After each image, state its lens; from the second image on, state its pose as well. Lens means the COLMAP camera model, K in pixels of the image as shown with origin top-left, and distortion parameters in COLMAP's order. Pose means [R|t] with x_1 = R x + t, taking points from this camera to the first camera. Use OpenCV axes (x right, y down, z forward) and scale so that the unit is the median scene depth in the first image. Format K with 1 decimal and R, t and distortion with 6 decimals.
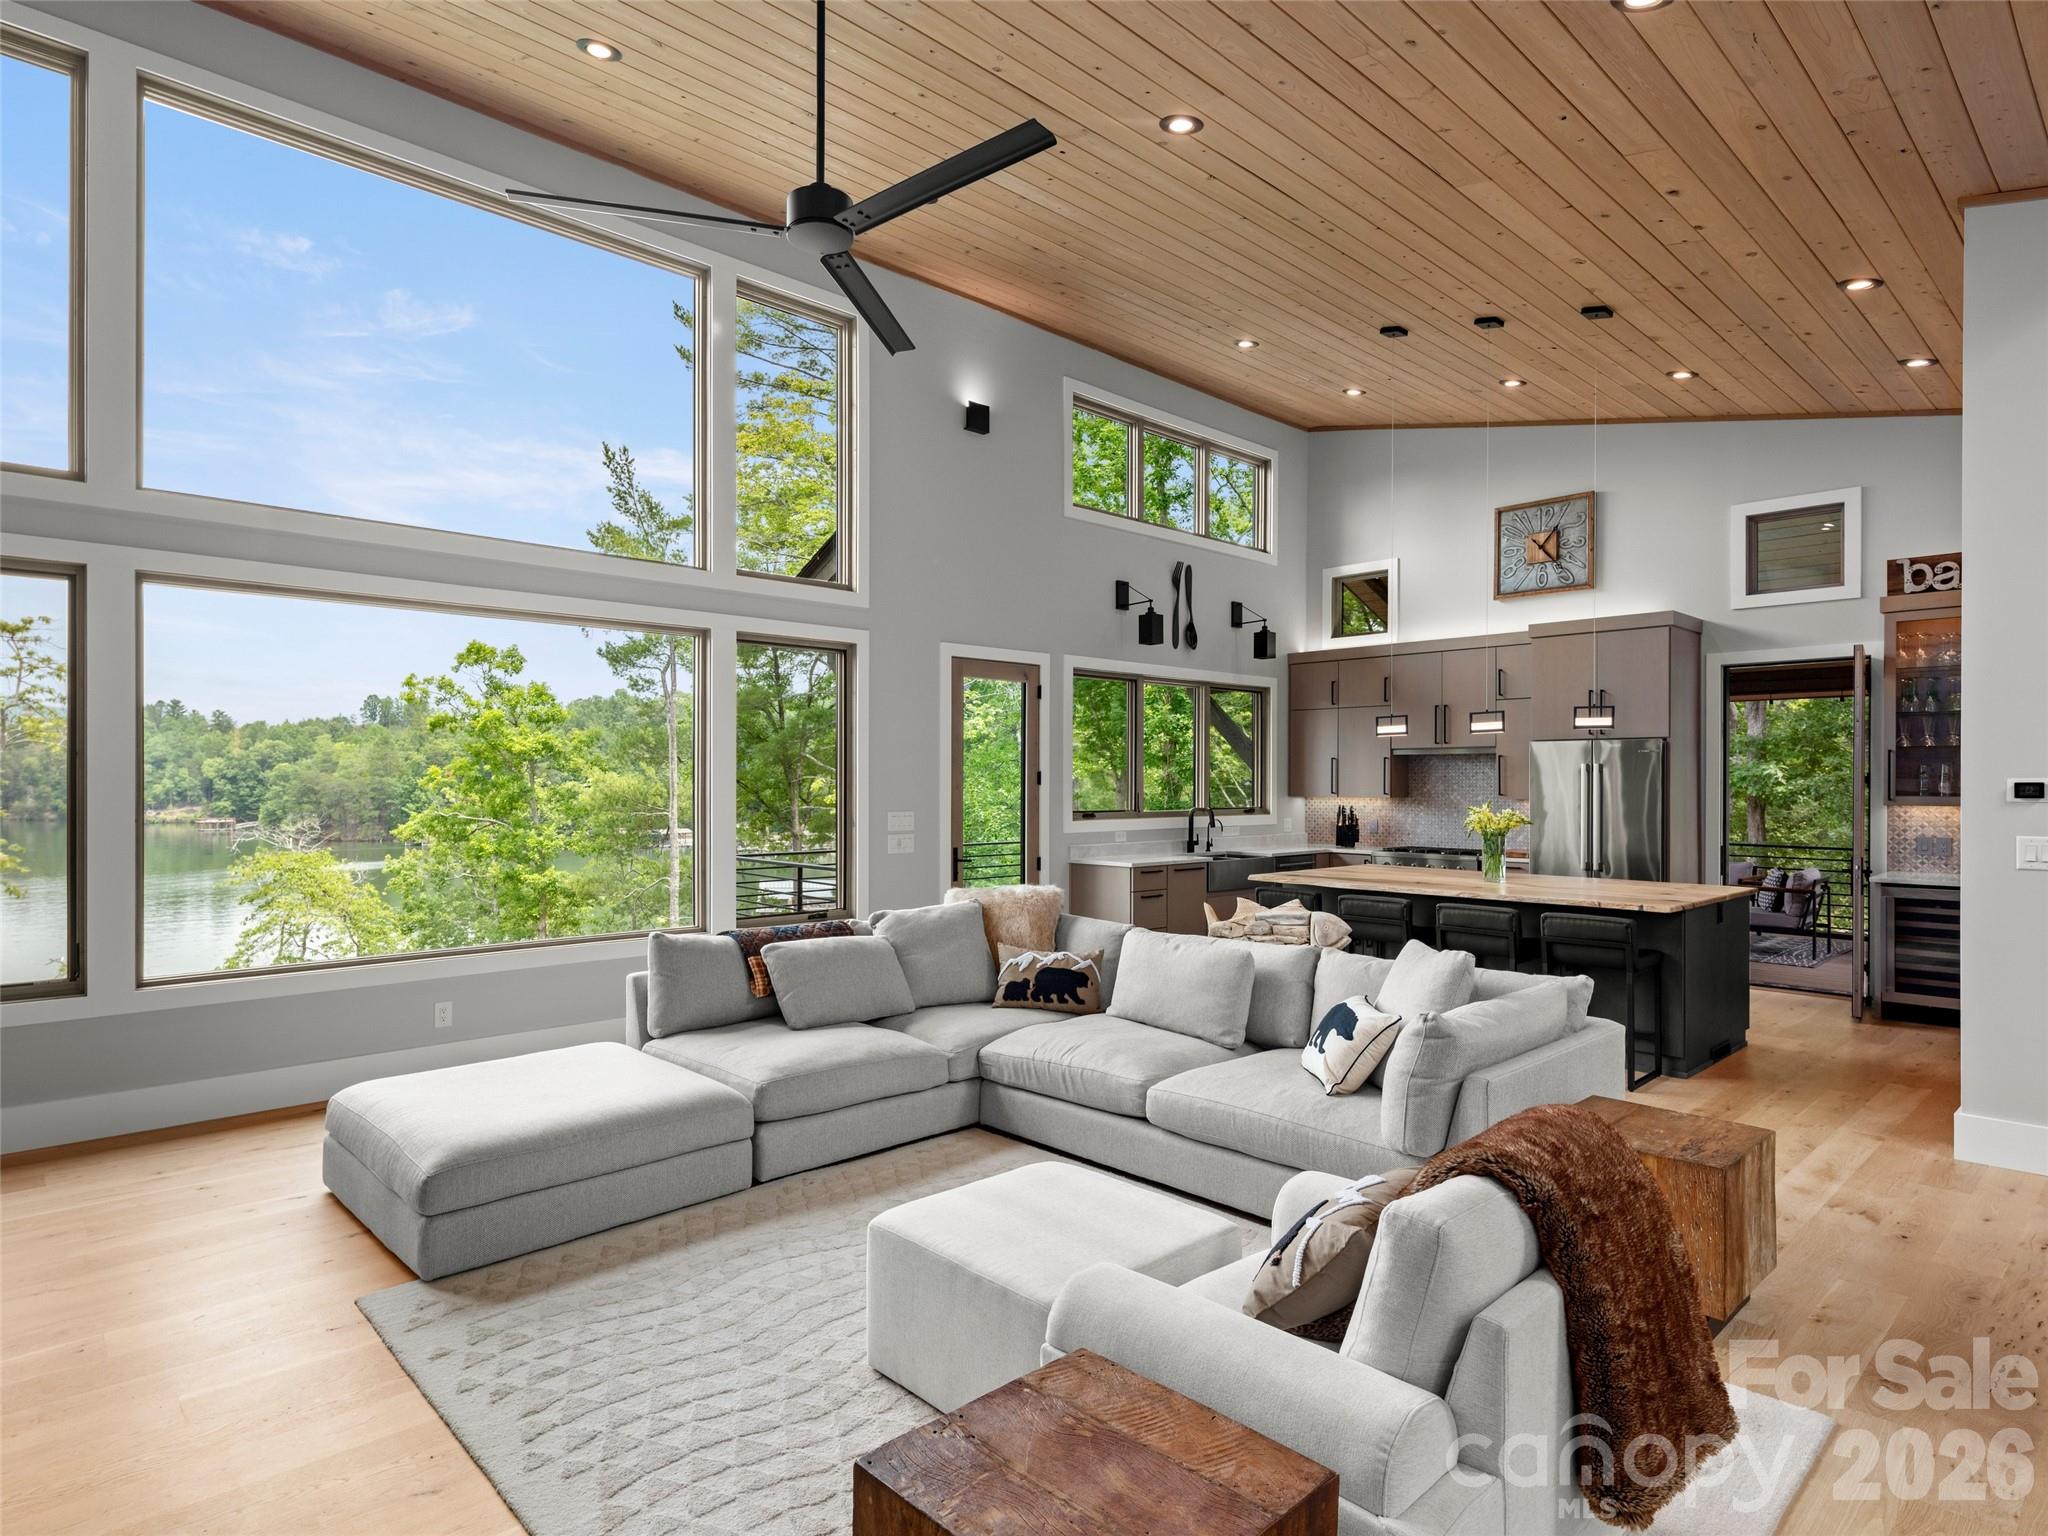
lens RADIAL K [[1119.1, 0, 990.2], [0, 1119.1, 782.5], [0, 0, 1]] dist [0.008704, -0.007138]
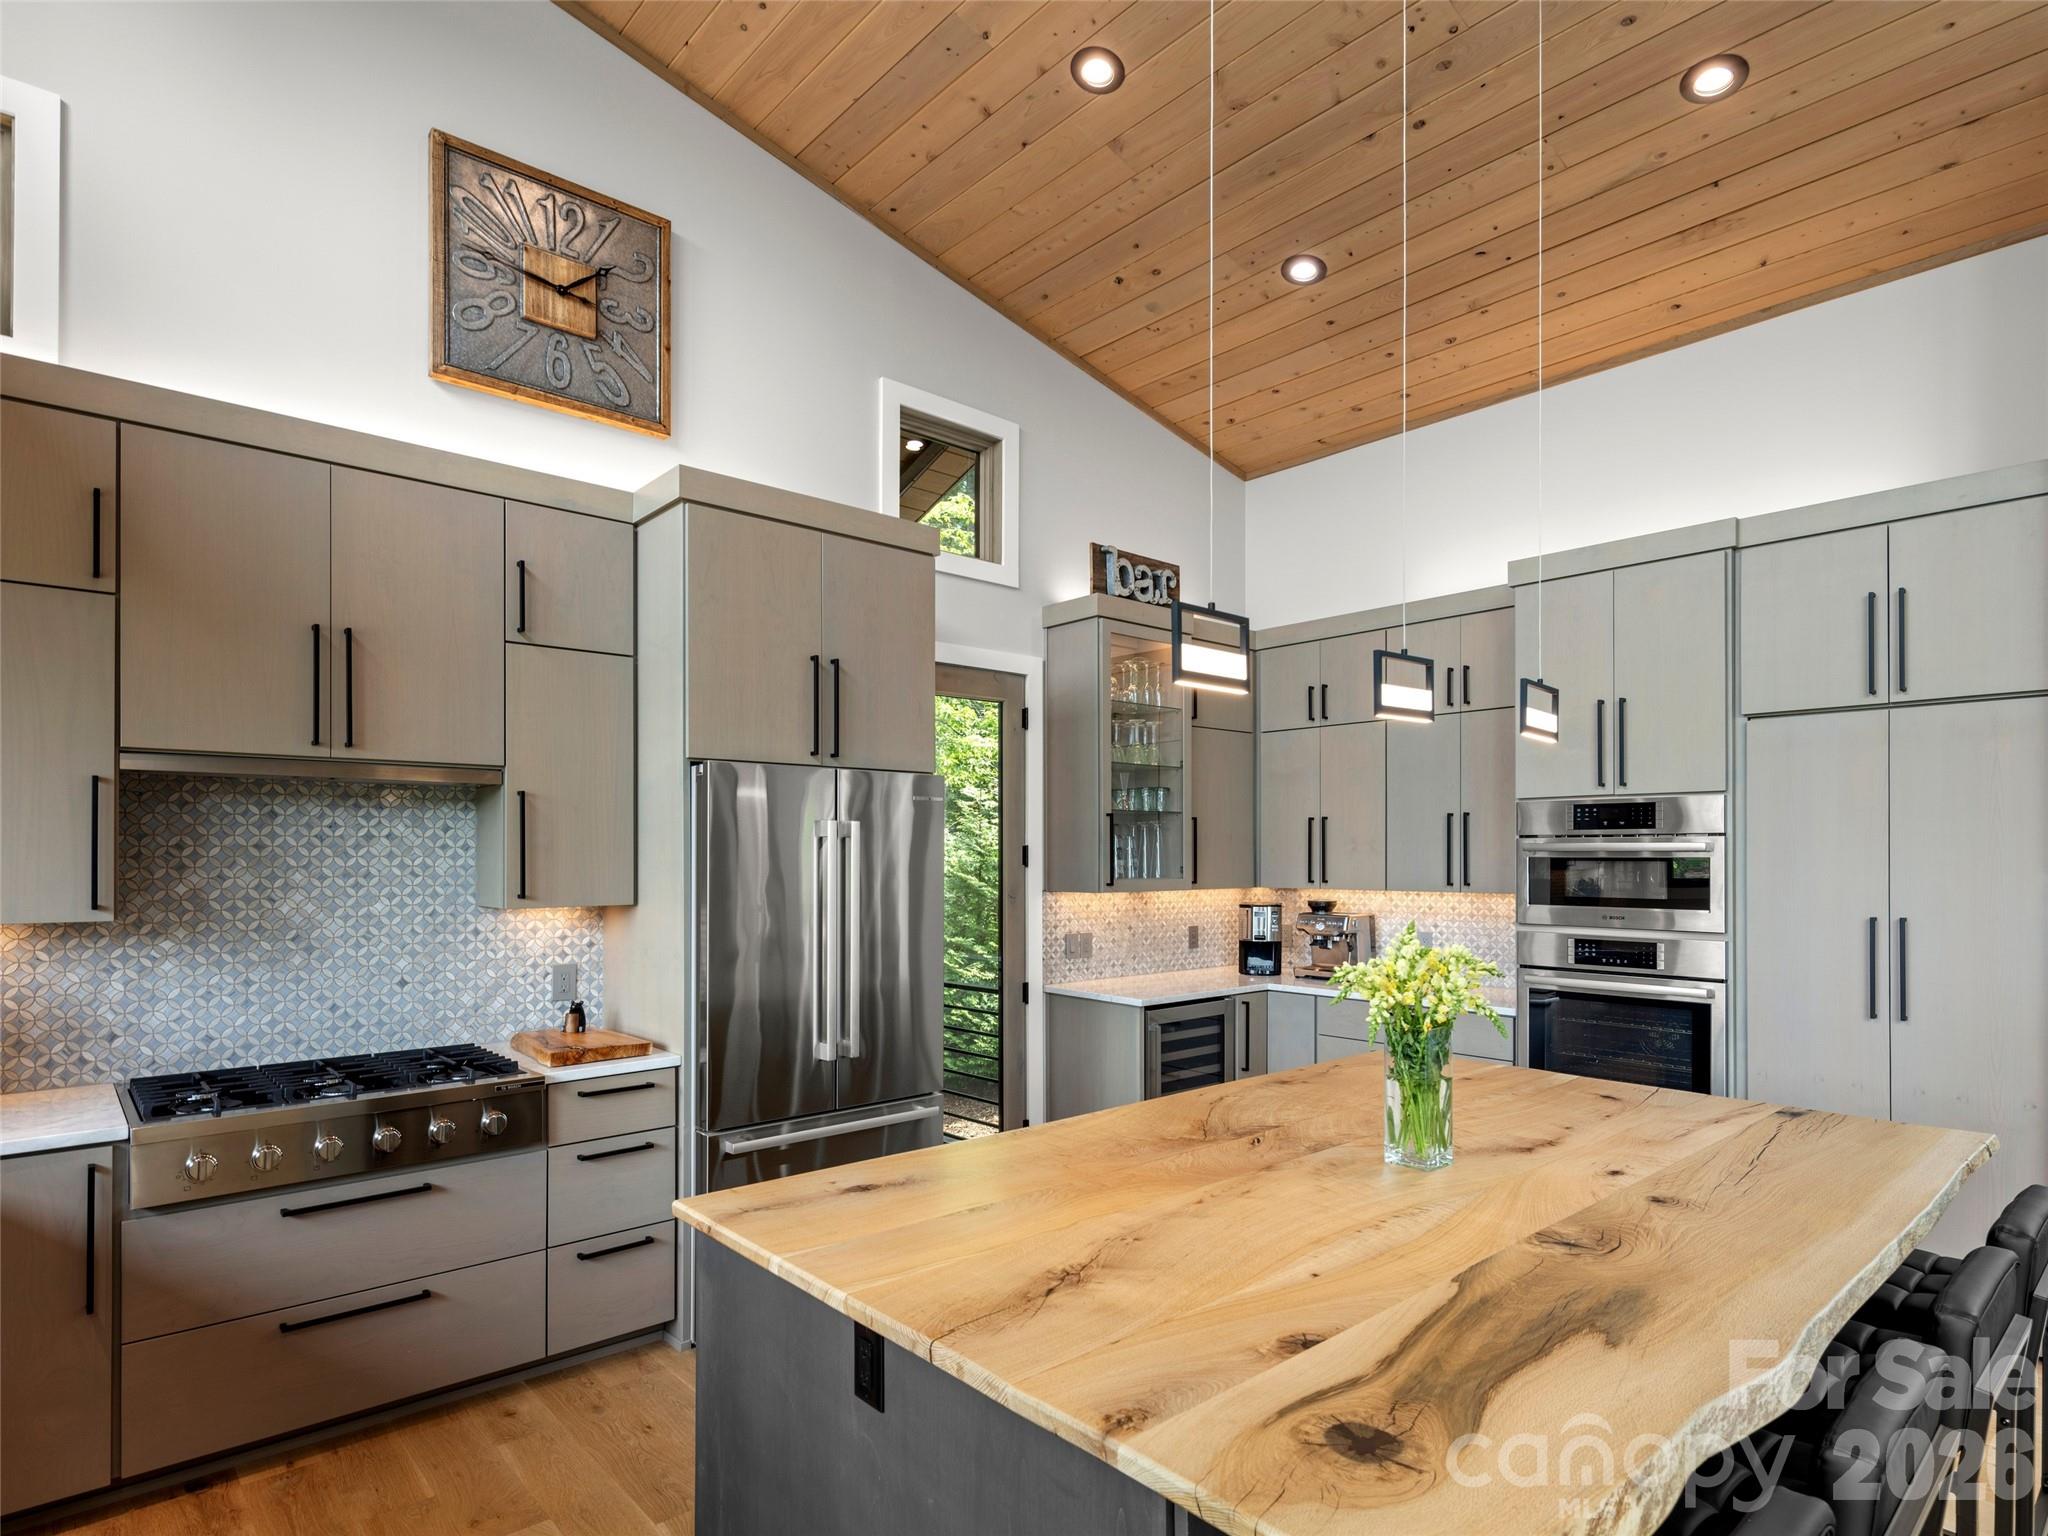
lens RADIAL K [[1119.1, 0, 1040.6], [0, 1119.1, 849.6], [0, 0, 1]] dist [0.008704, -0.007138]
pose [[0.009399, 0.003755, 0.999949, 0.081752], [0.000234, 0.999993, -0.003757, -0.003196], [-0.999956, 0.000269, 0.009398, 0.814521]]
